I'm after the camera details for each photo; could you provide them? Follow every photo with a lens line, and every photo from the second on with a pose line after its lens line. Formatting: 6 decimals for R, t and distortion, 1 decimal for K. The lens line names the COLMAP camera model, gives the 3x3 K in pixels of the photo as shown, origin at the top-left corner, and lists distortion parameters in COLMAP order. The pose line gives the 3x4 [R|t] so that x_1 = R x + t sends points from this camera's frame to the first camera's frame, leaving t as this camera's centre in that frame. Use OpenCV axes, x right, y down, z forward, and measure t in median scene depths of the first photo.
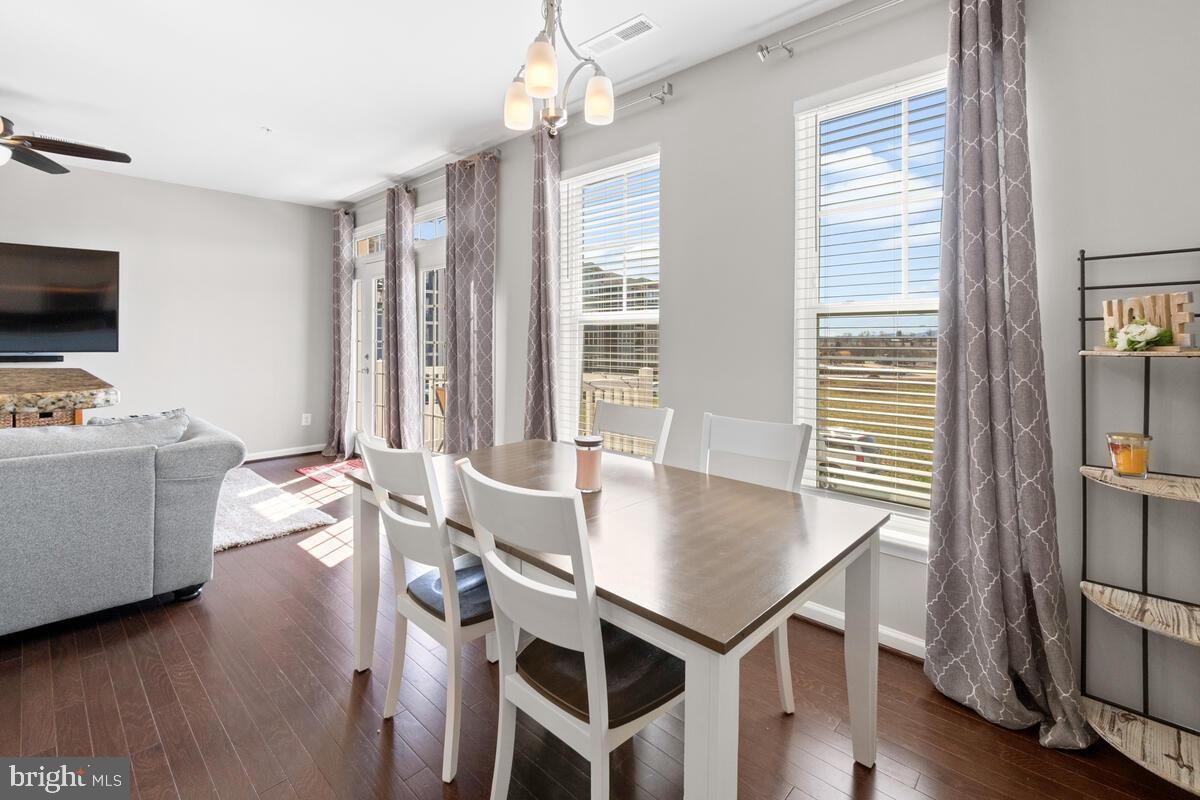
lens RADIAL K [[523.4, 0, 596.1], [0, 523.4, 341.7], [0, 0, 1]] dist [-0.001380, -0.000164]
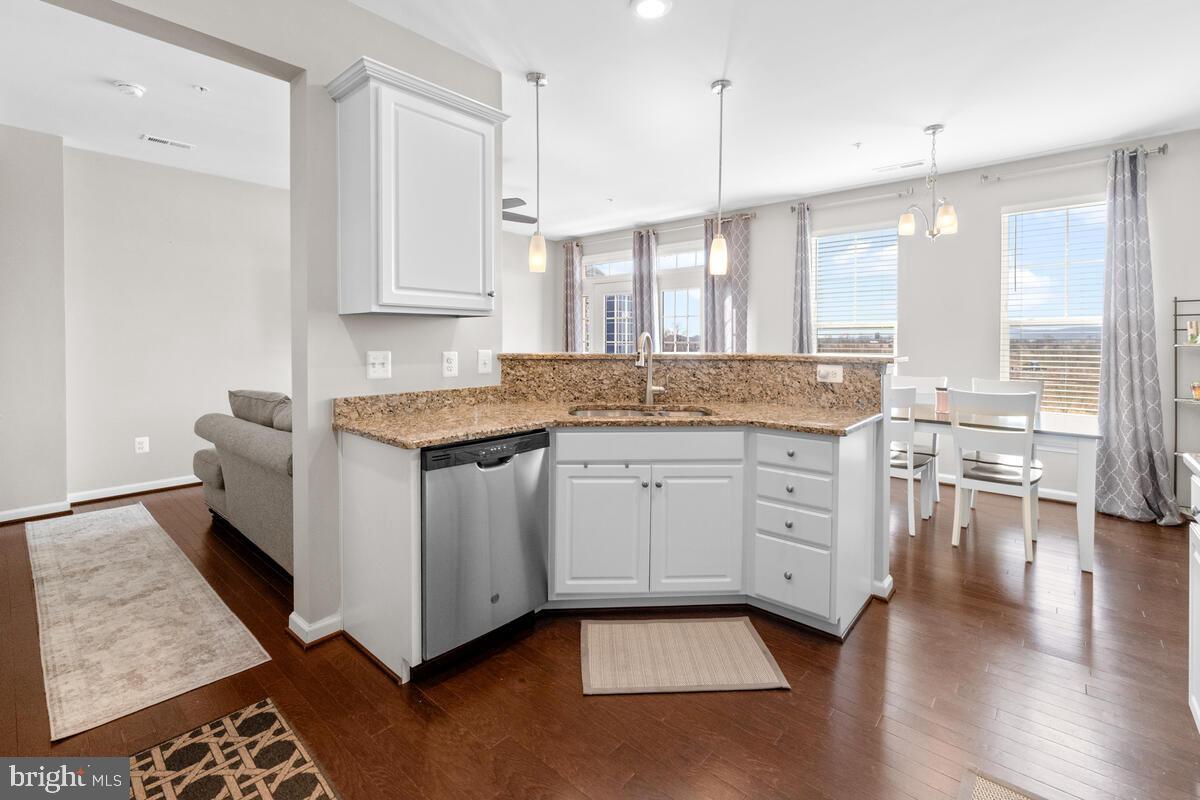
lens RADIAL K [[532.6, 0, 582.7], [0, 532.6, 346.1], [0, 0, 1]] dist [-0.000576, -0.000083]
pose [[0.999944, -0.000254, 0.010573, -1.457125], [0.000180, 0.999976, 0.006977, 0.006990], [-0.010574, -0.006975, 0.999920, -1.100207]]
